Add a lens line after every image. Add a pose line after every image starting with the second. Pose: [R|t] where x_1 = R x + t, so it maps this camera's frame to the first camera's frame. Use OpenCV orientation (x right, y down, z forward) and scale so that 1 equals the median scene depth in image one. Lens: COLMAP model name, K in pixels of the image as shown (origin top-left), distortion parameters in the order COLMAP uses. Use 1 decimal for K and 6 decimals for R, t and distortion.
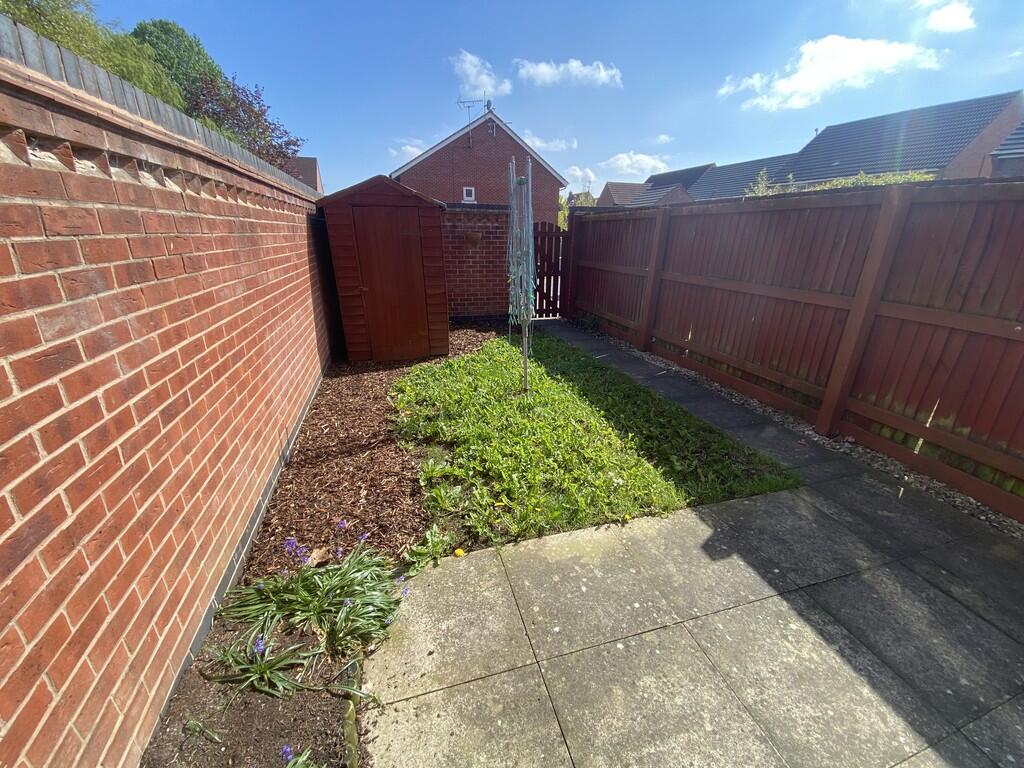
lens RADIAL K [[409.6, 0, 511.0], [0, 409.6, 389.7], [0, 0, 1]] dist [0.025410, -0.021521]
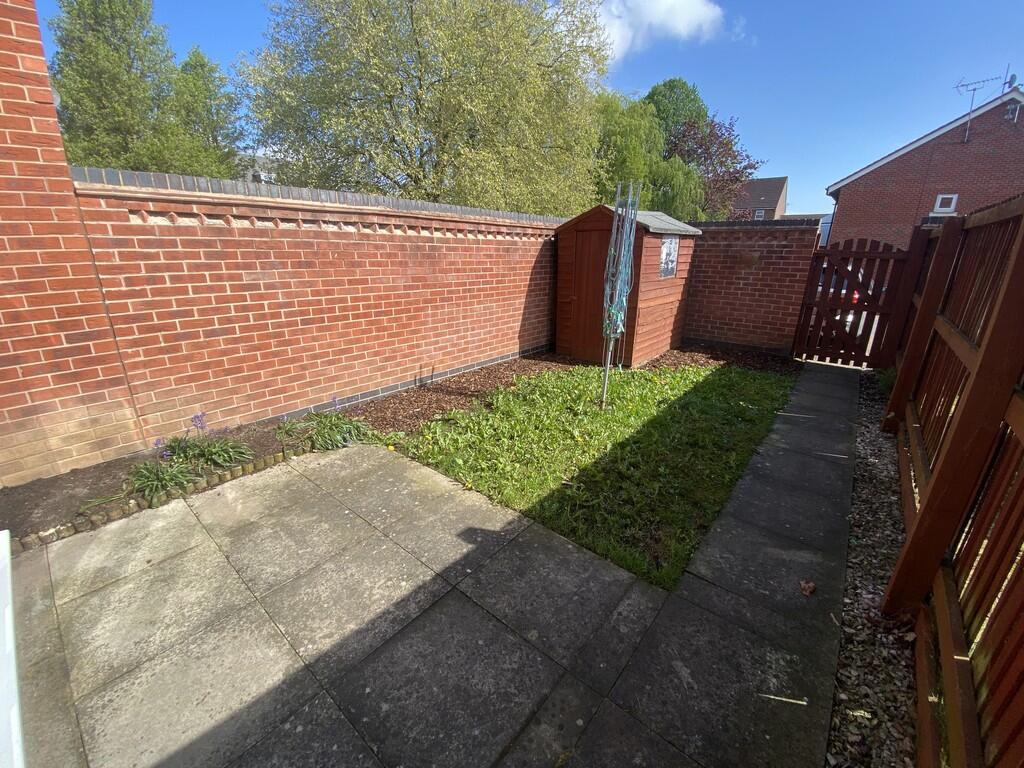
lens RADIAL K [[410.2, 0, 513.1], [0, 410.2, 388.1], [0, 0, 1]] dist [0.053397, -0.042811]
pose [[0.557393, 0.260176, -0.788430, 0.653886], [-0.300006, 0.948583, 0.100932, -0.062753], [0.774151, 0.180275, 0.606787, 0.172569]]
